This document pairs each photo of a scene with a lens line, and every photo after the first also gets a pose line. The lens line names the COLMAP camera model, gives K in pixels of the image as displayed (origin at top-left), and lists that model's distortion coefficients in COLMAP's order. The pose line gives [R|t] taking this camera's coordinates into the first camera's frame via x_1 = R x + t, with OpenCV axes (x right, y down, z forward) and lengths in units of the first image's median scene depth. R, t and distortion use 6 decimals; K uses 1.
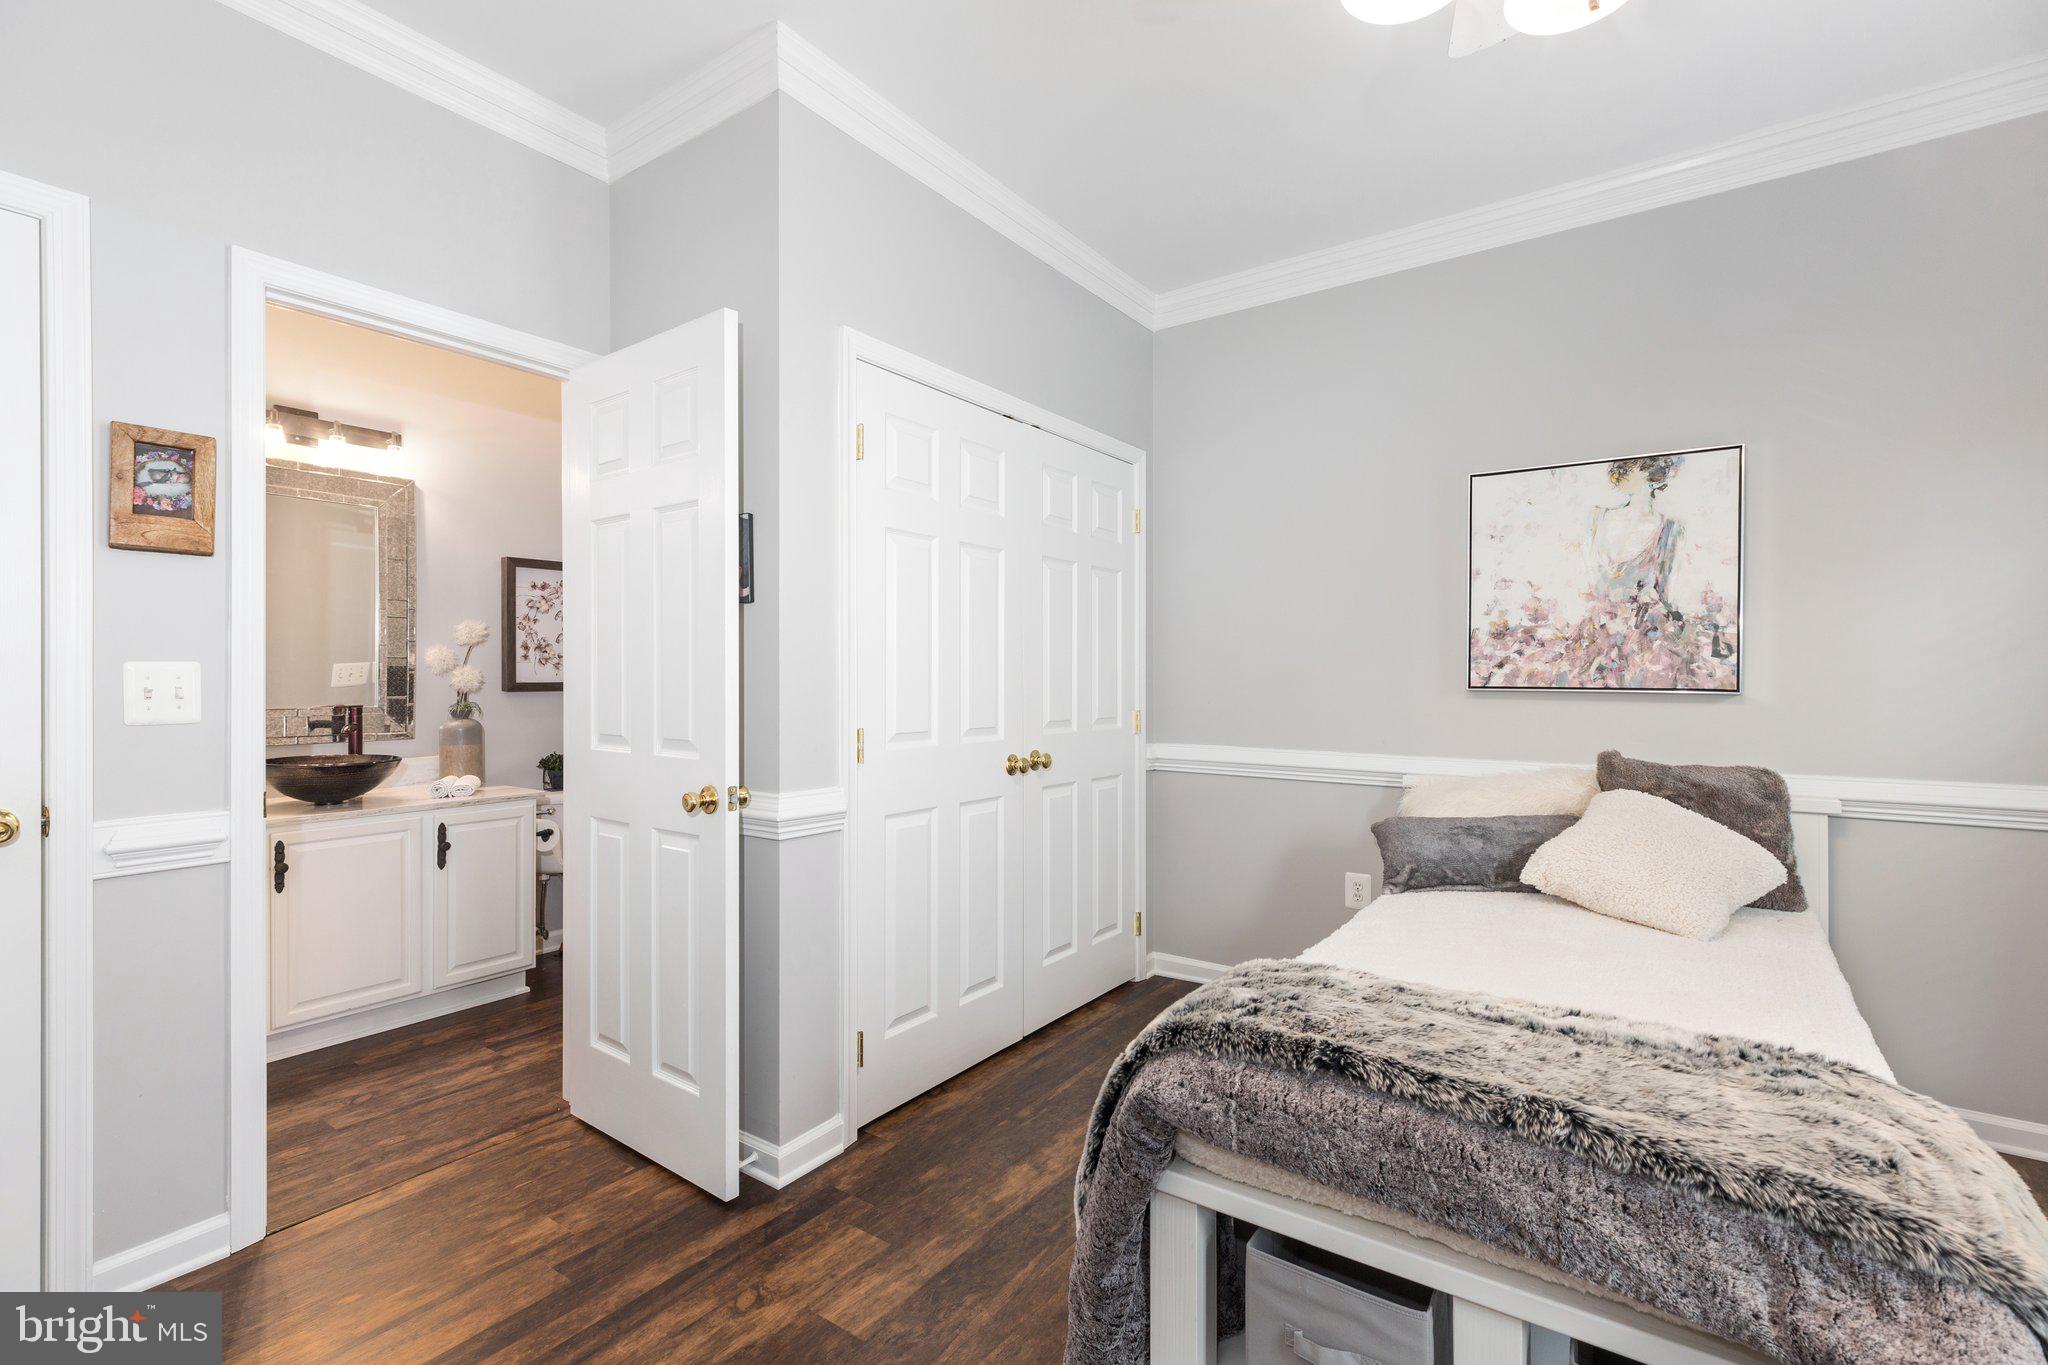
lens RADIAL K [[909.2, 0, 1009.6], [0, 909.2, 682.5], [0, 0, 1]] dist [-0.000875, 0.000599]
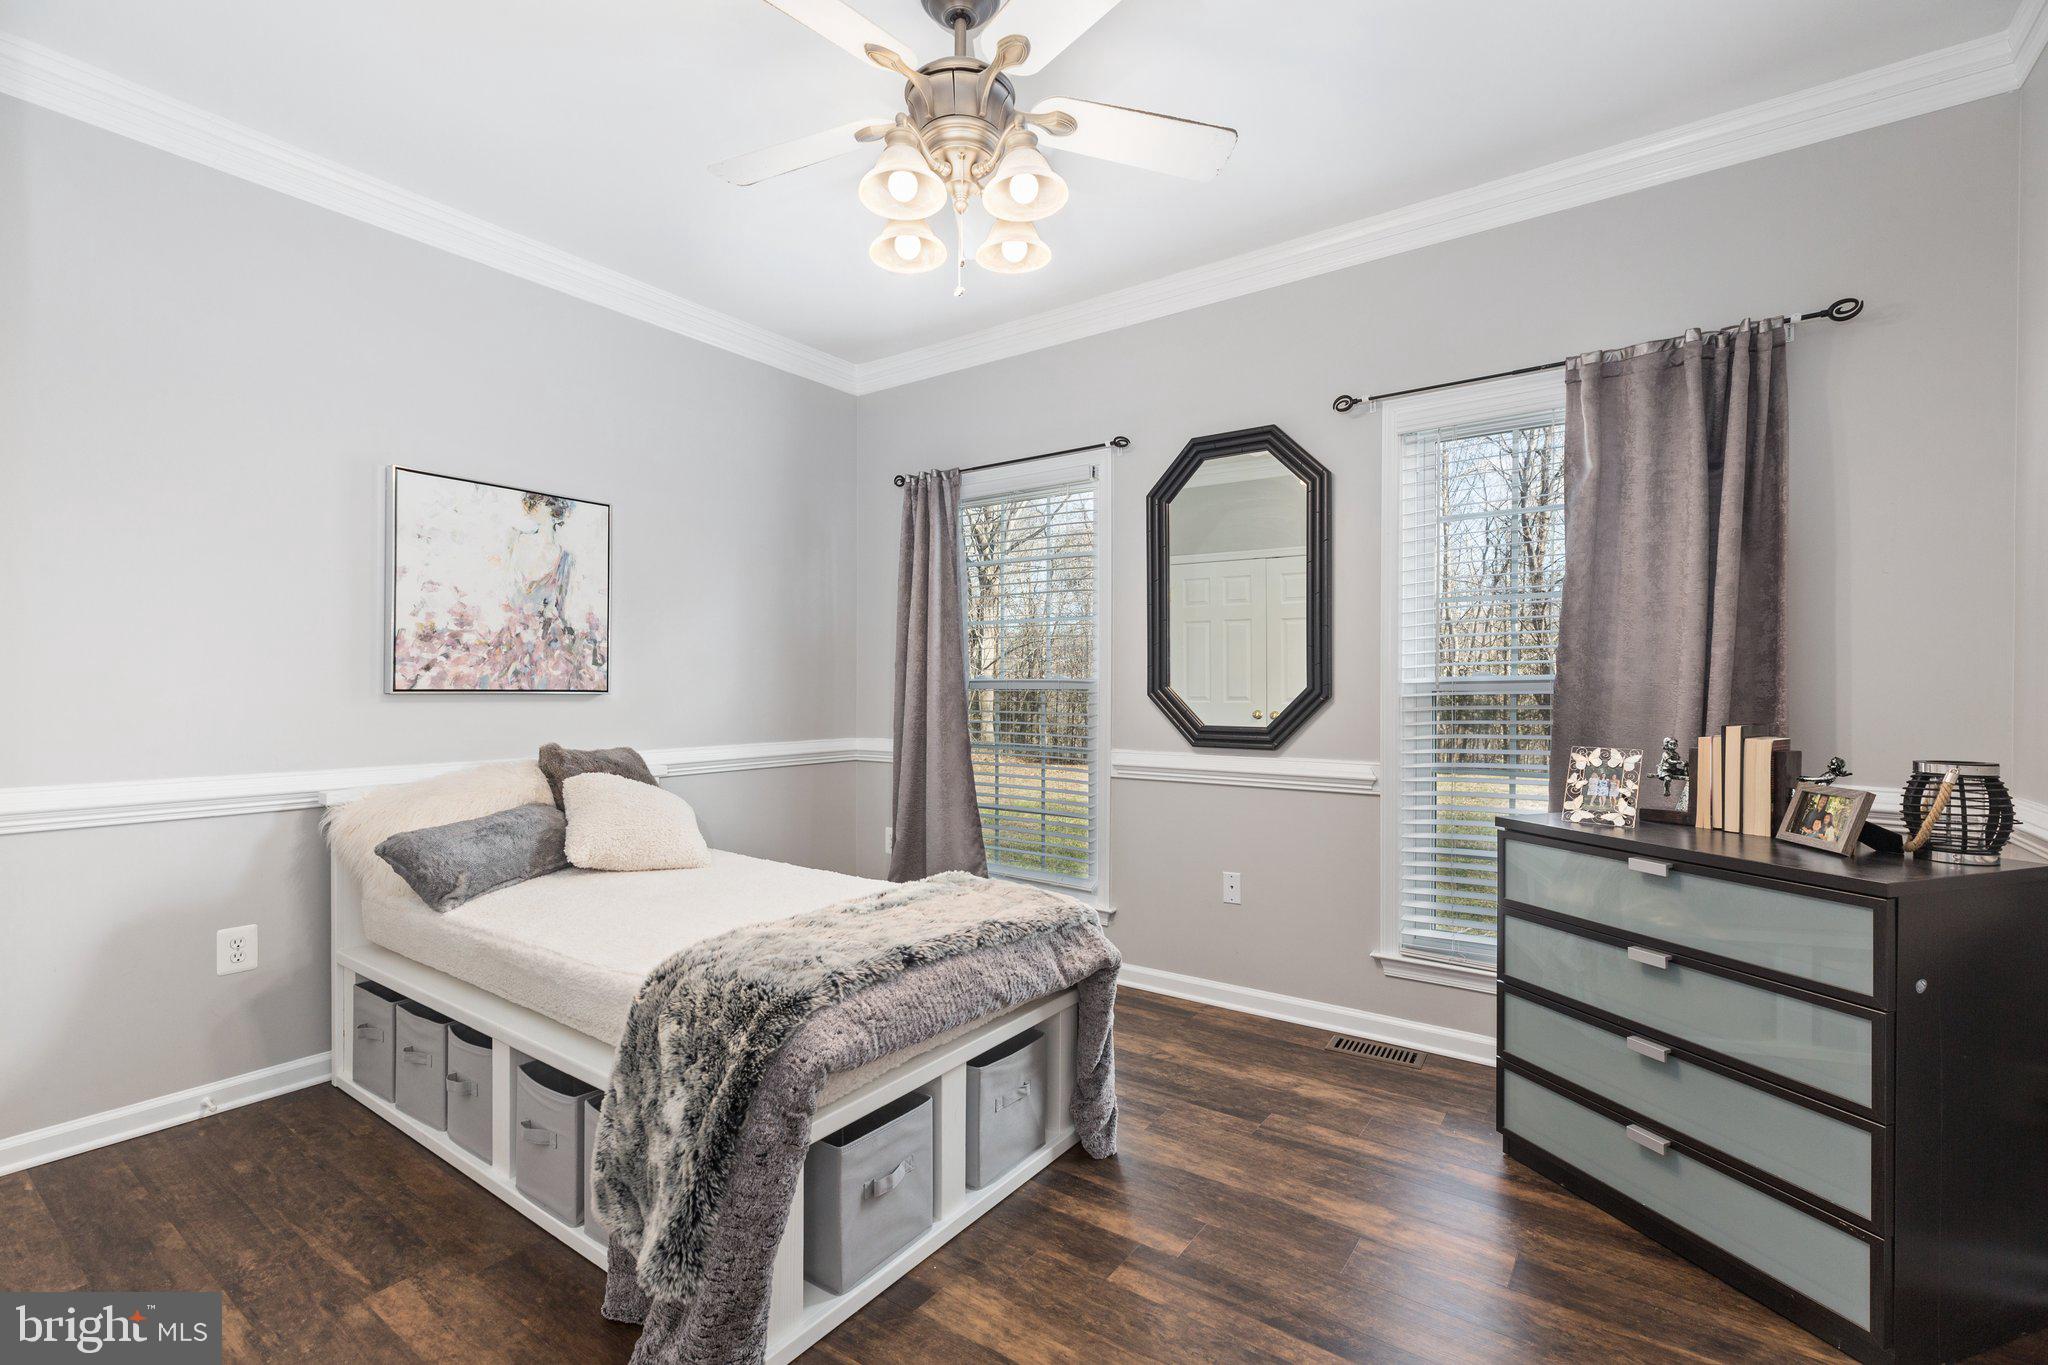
lens RADIAL K [[909.2, 0, 1010.9], [0, 909.2, 684.4], [0, 0, 1]] dist [-0.000875, 0.000599]
pose [[0.015995, -0.000600, 0.999872, -0.473060], [0.001246, 0.999999, 0.000580, -0.000604], [-0.999871, 0.001237, 0.015996, 0.374632]]
